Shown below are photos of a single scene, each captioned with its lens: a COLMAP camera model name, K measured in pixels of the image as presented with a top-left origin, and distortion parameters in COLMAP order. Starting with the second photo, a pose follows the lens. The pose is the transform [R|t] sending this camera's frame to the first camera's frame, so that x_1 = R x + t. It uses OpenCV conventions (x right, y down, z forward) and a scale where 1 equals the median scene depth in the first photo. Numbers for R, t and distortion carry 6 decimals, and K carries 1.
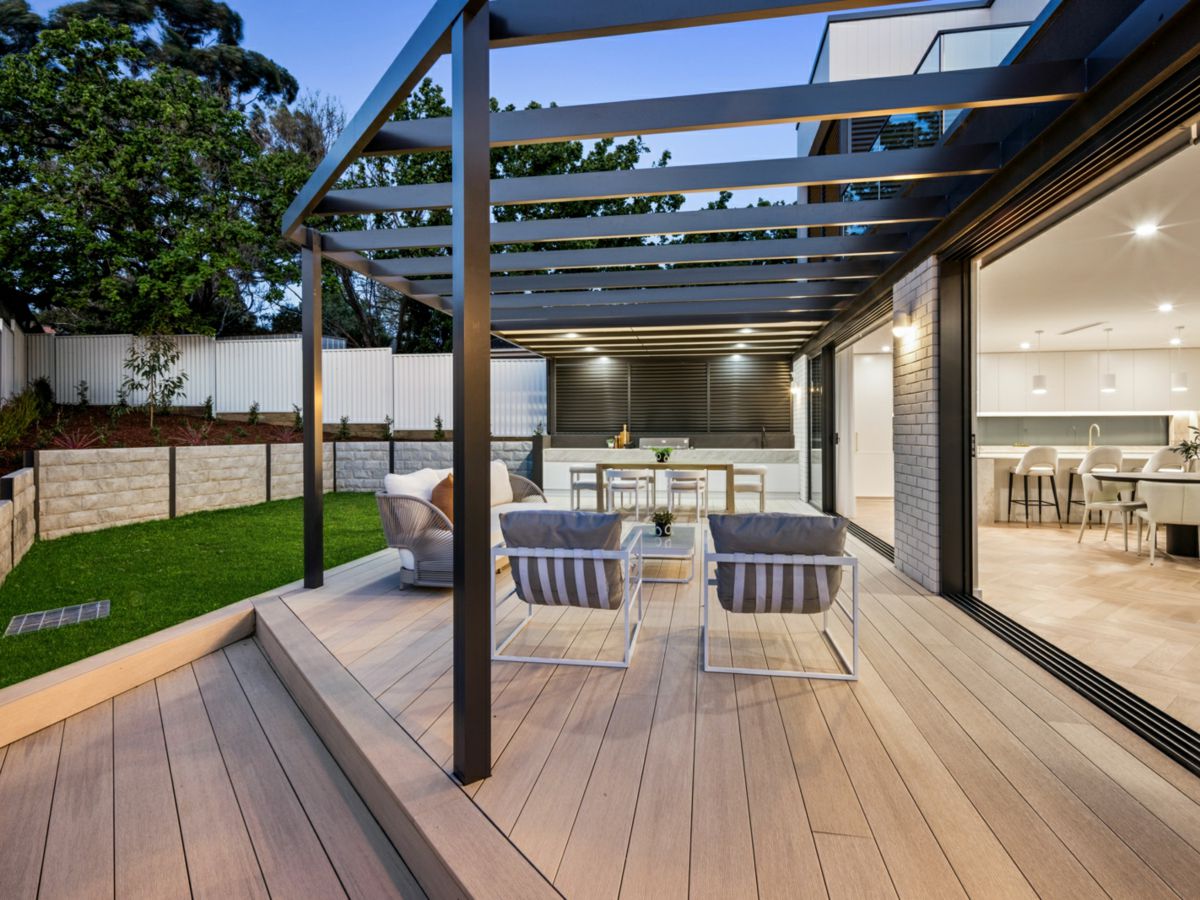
lens RADIAL K [[589.8, 0, 605.1], [0, 589.8, 428.7], [0, 0, 1]] dist [0.000465, 0.000113]
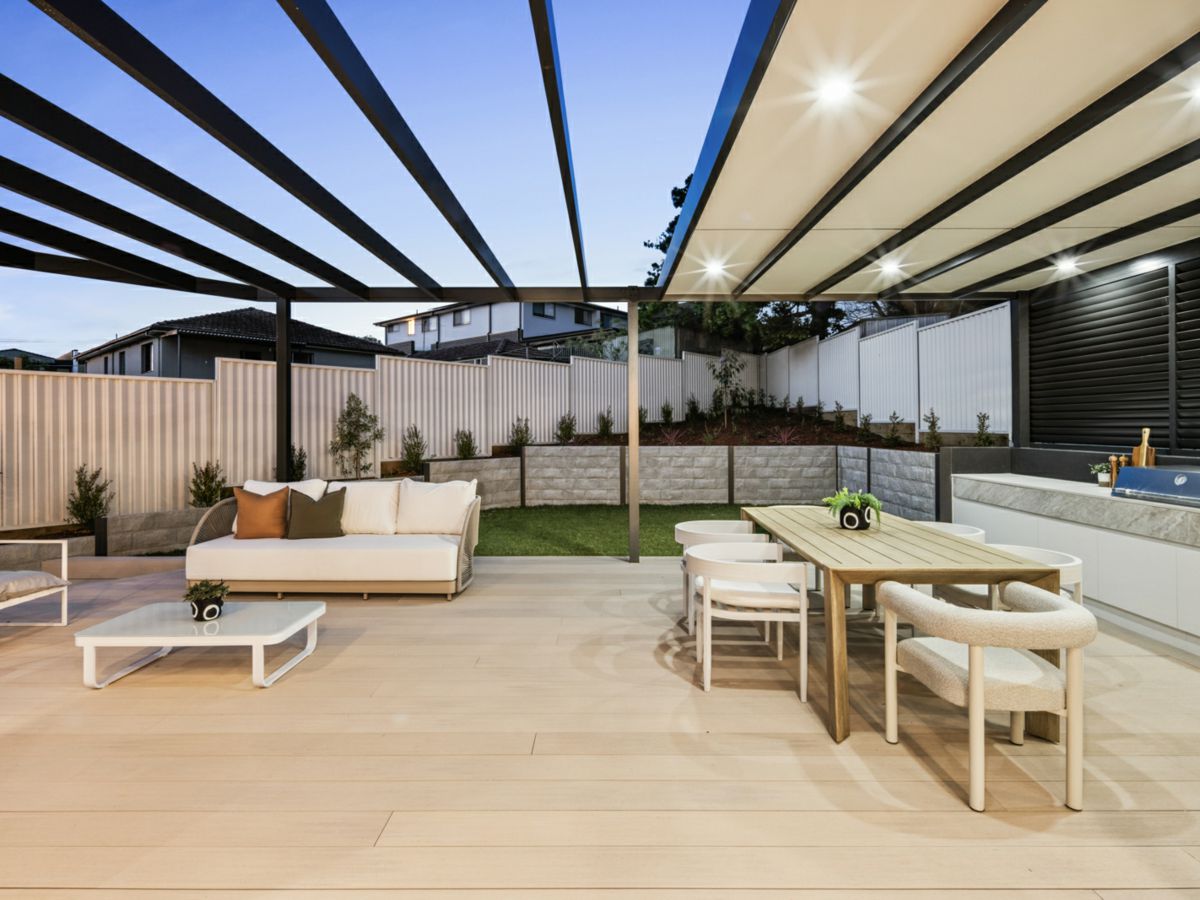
lens RADIAL K [[589.8, 0, 605.1], [0, 589.8, 428.7], [0, 0, 1]] dist [0.000465, 0.000113]
pose [[0.158527, 0.007494, -0.987326, 0.498784], [0.007207, 0.999936, 0.008747, -0.017174], [0.987328, -0.008503, 0.158462, 0.834963]]
